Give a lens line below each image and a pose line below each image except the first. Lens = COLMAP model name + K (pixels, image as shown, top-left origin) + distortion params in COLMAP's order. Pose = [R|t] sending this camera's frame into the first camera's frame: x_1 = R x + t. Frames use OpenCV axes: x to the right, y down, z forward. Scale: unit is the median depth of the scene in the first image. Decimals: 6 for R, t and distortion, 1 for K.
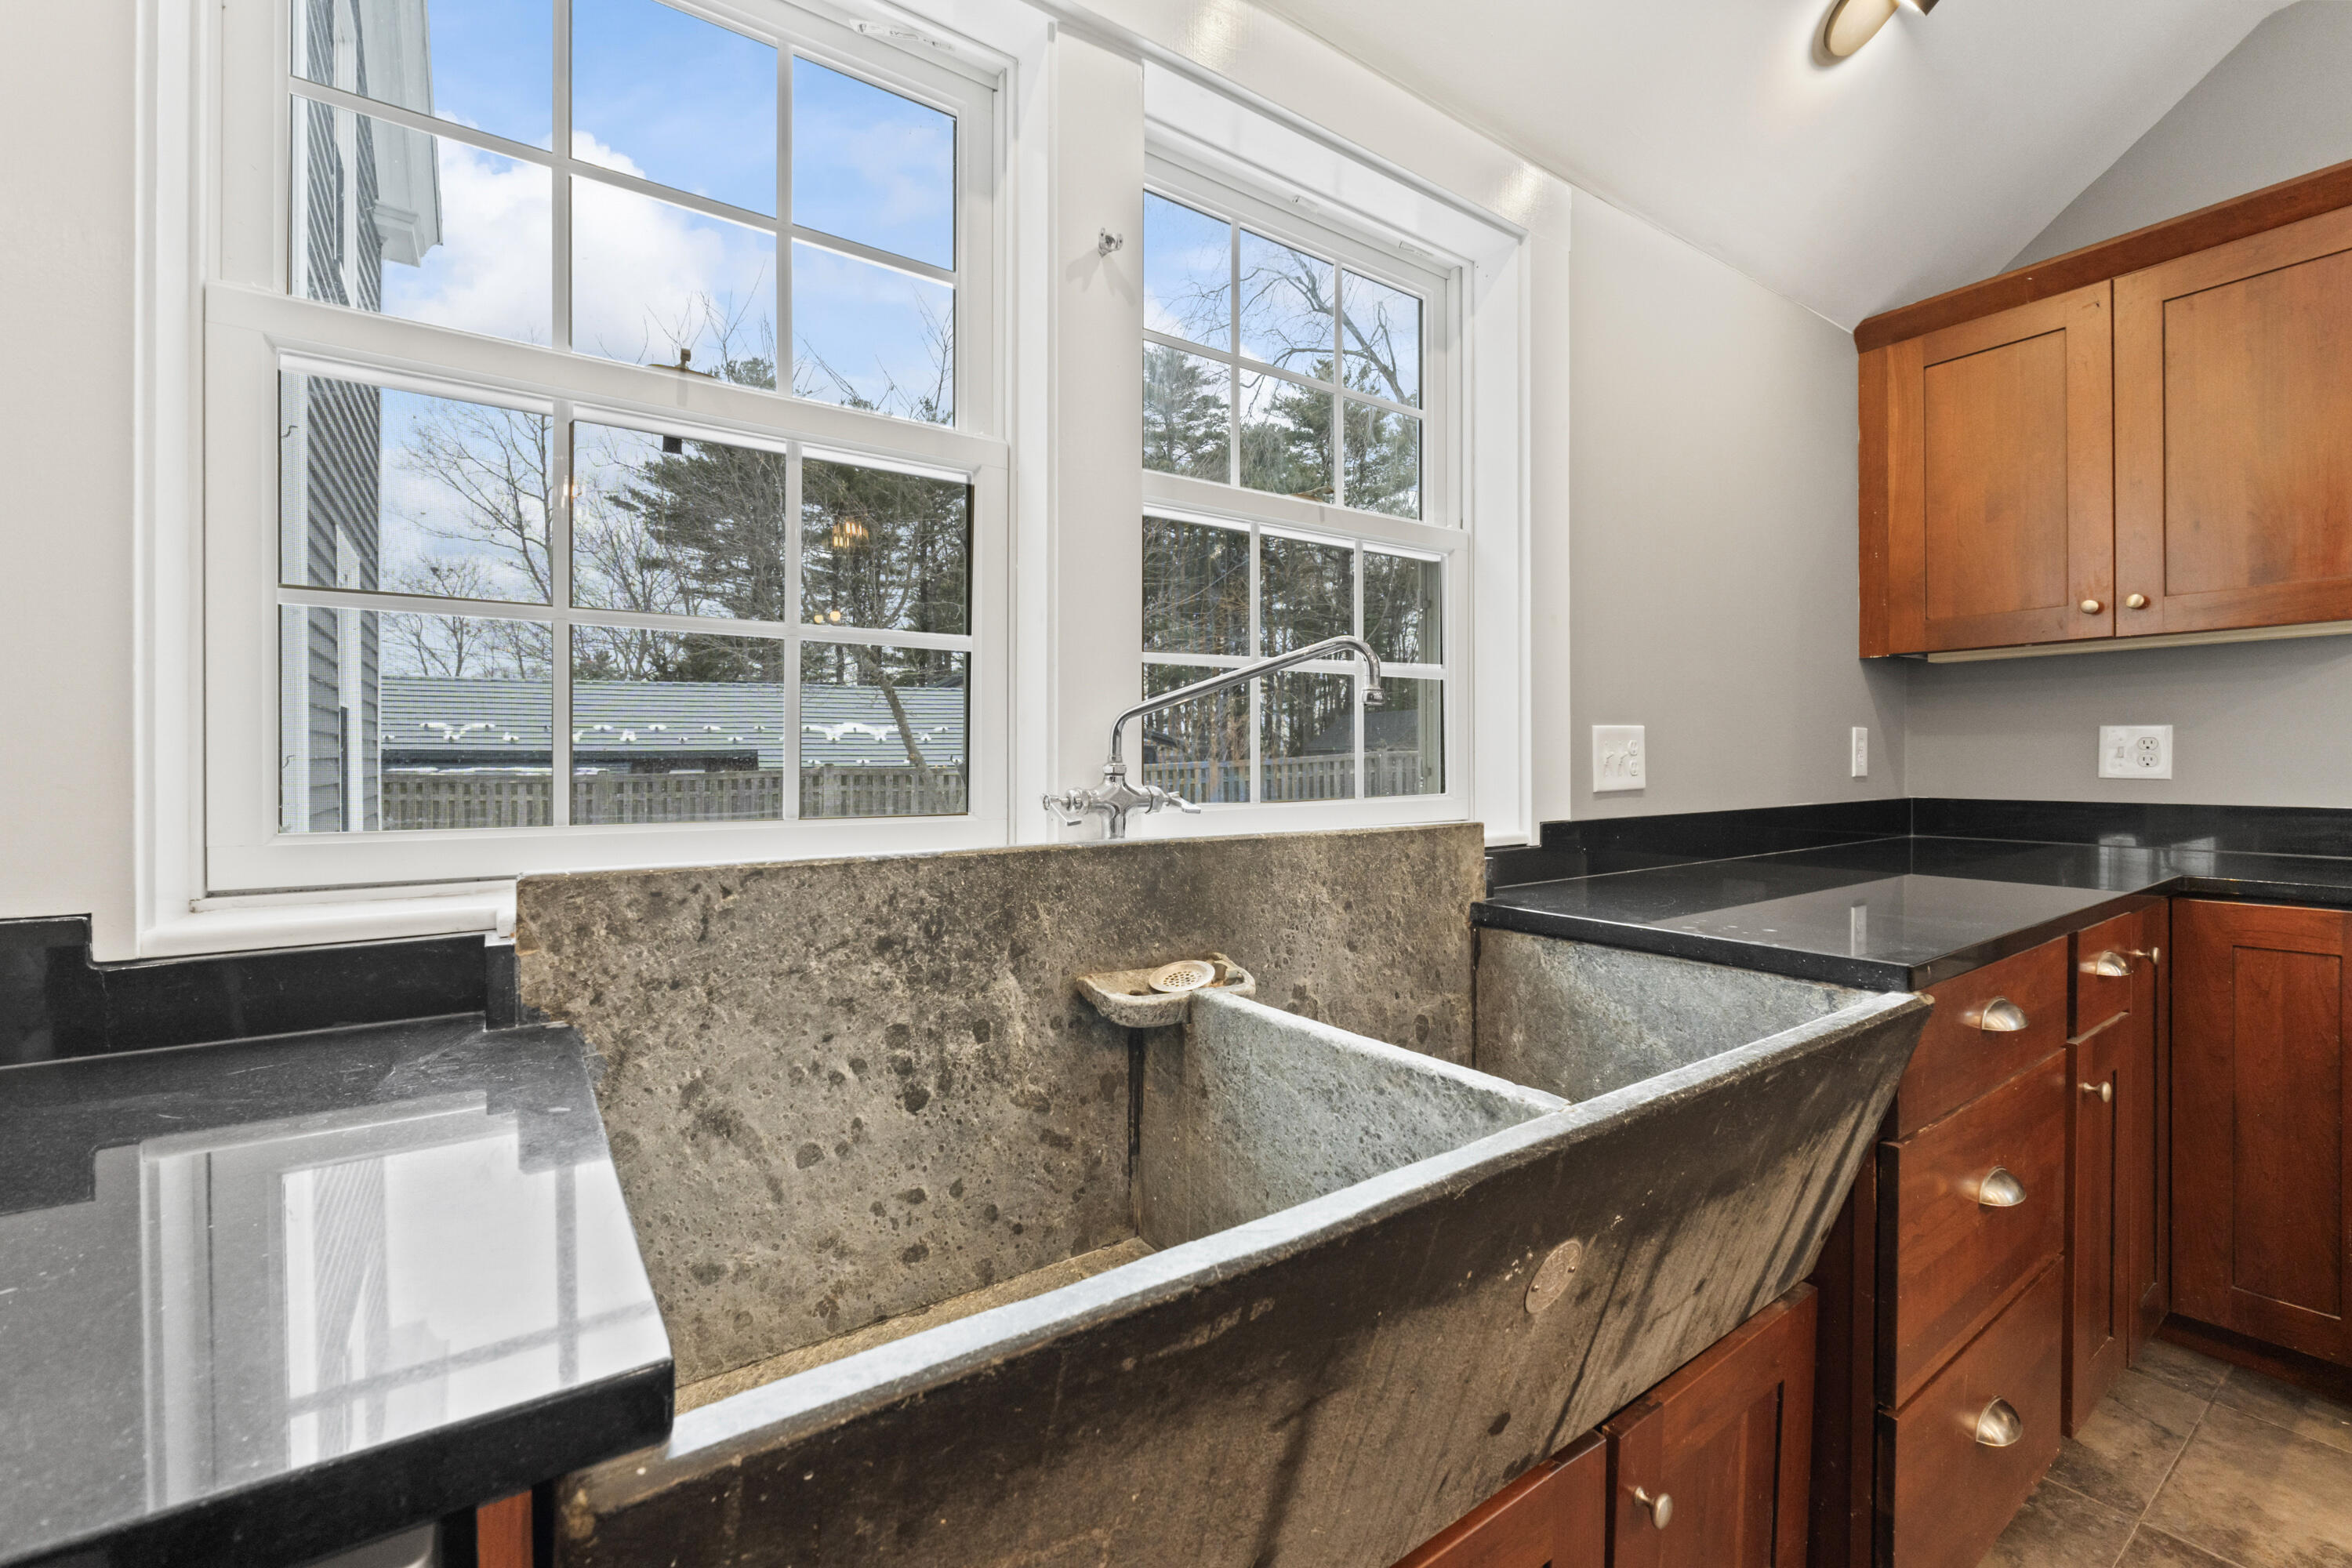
lens RADIAL K [[992.4, 0, 1172.7], [0, 992.4, 768.1], [0, 0, 1]] dist [-0.011330, 0.000626]
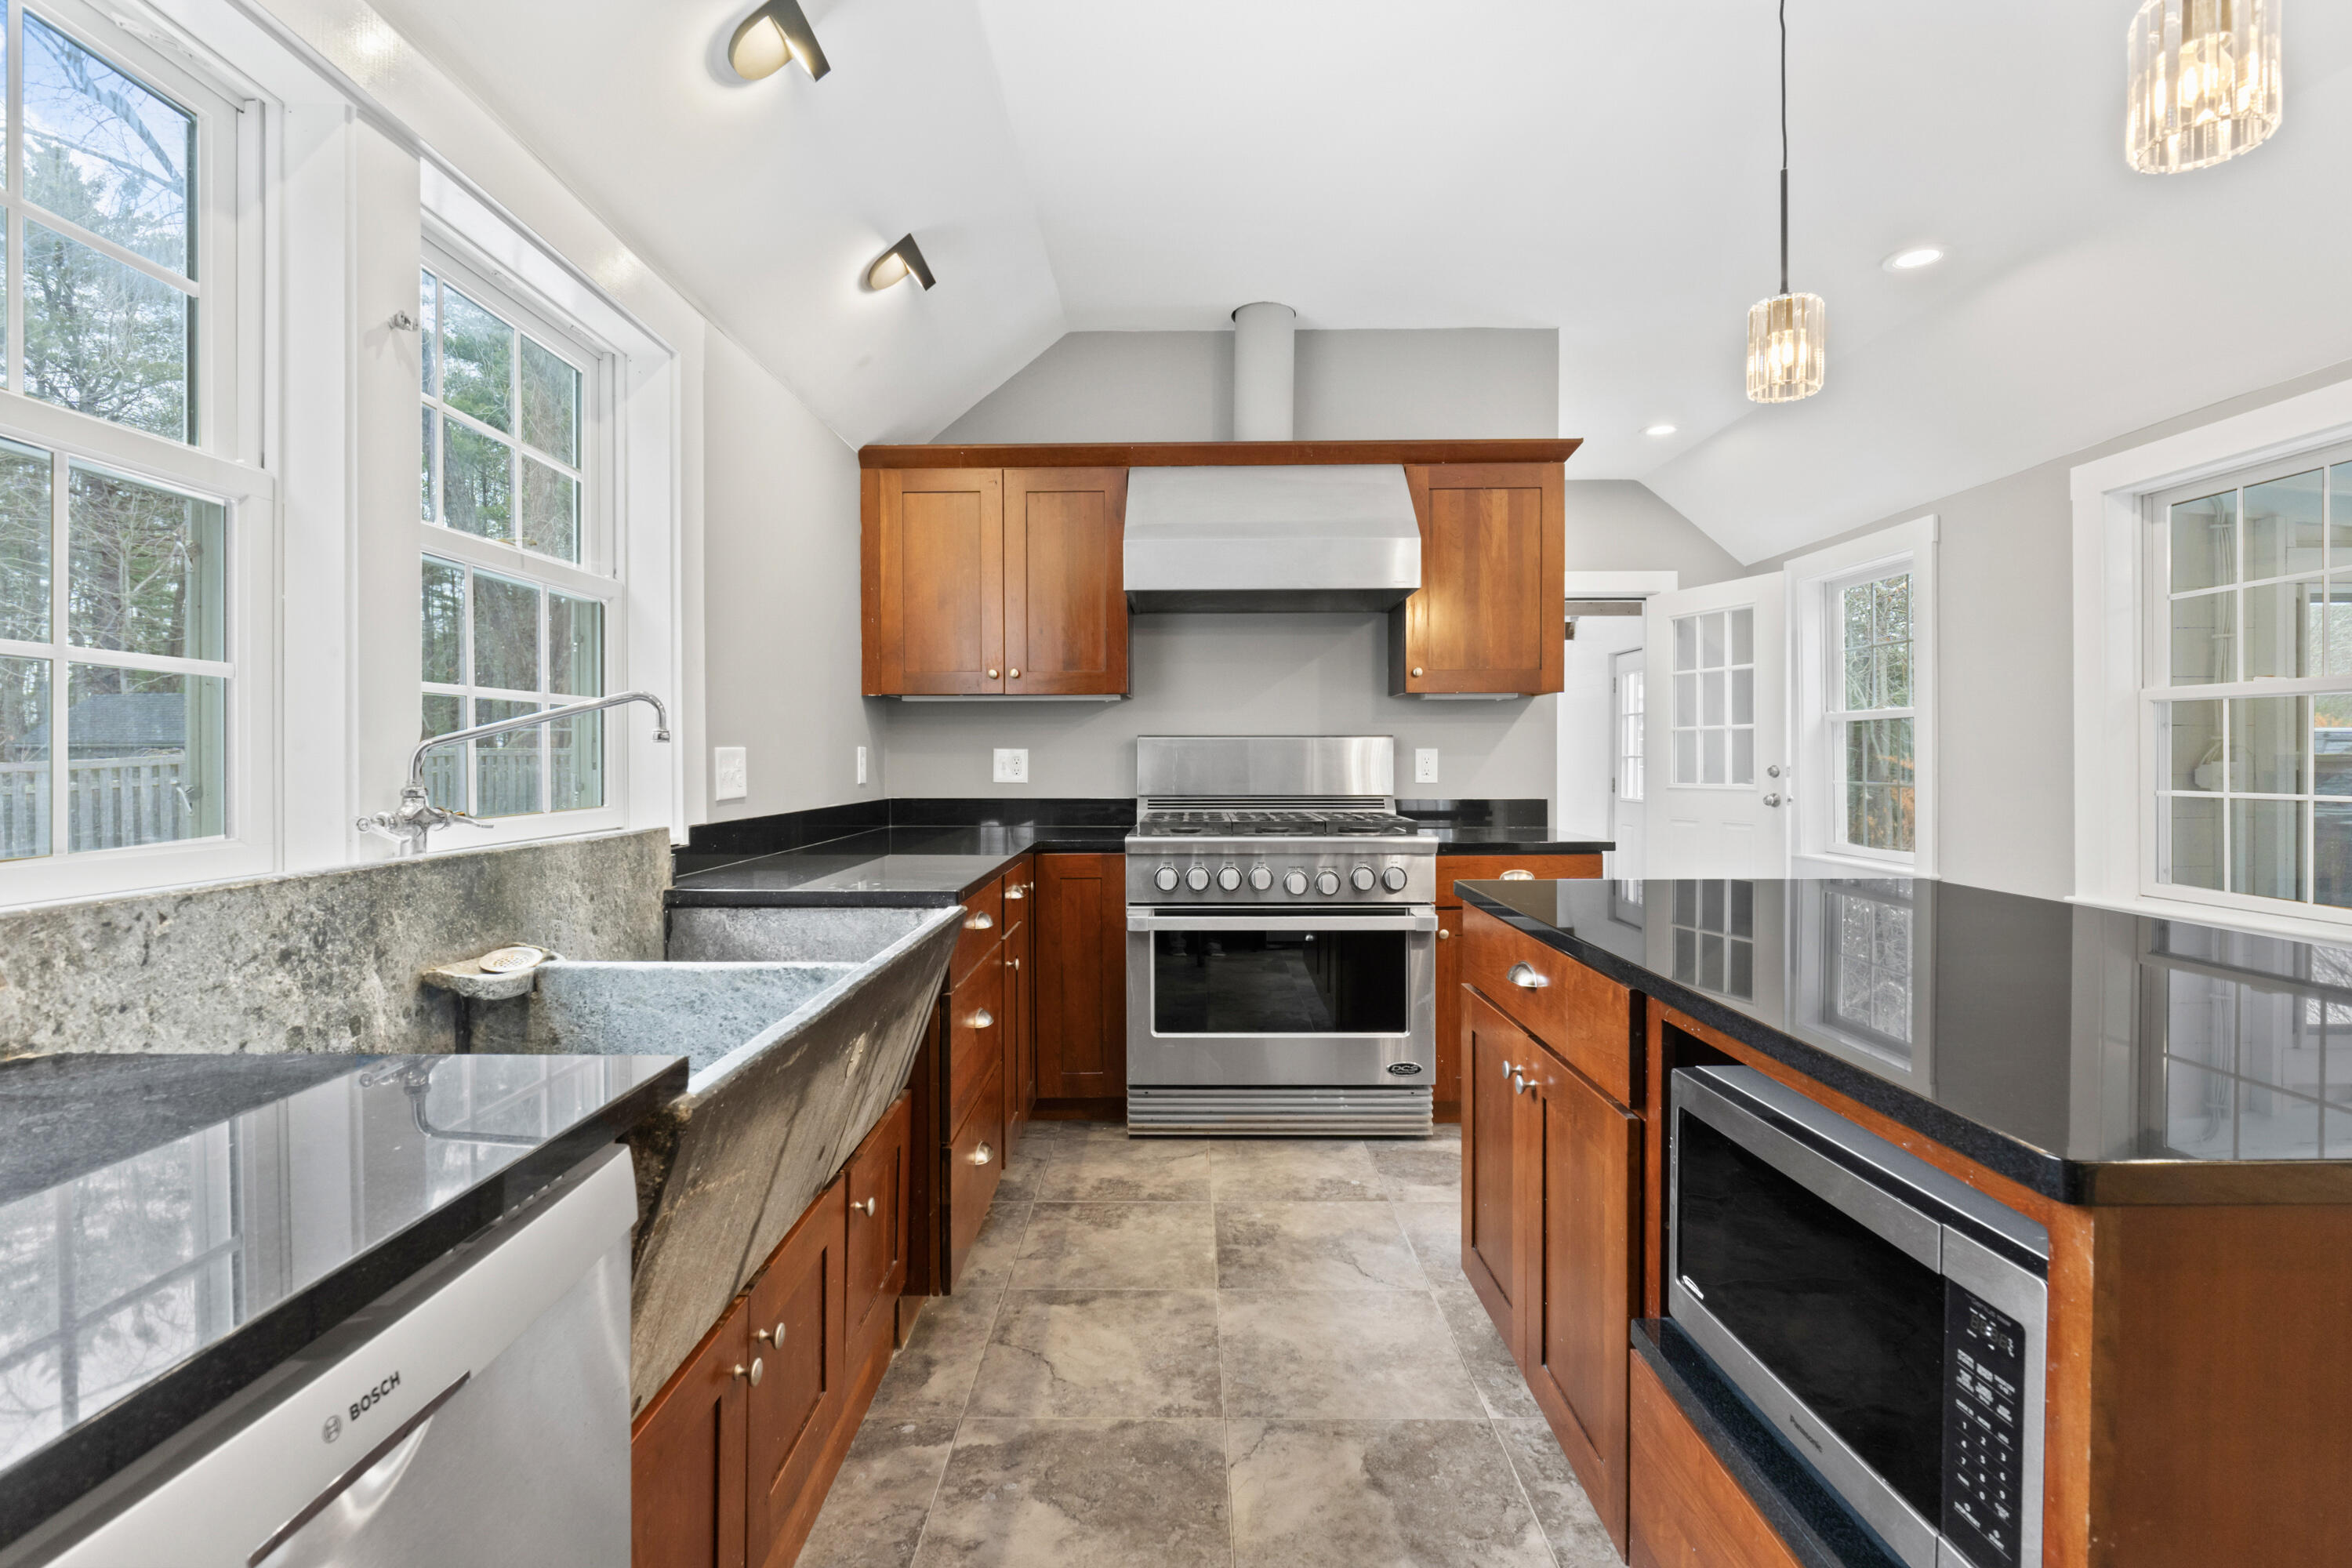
lens RADIAL K [[1101.6, 0, 1179.4], [0, 1101.6, 766.8], [0, 0, 1]] dist [0.002017, 0.000890]
pose [[0.571210, -0.003298, 0.820797, -0.591580], [0.005830, 0.999983, -0.000039, -0.023464], [-0.820783, 0.004808, 0.571220, -0.432456]]
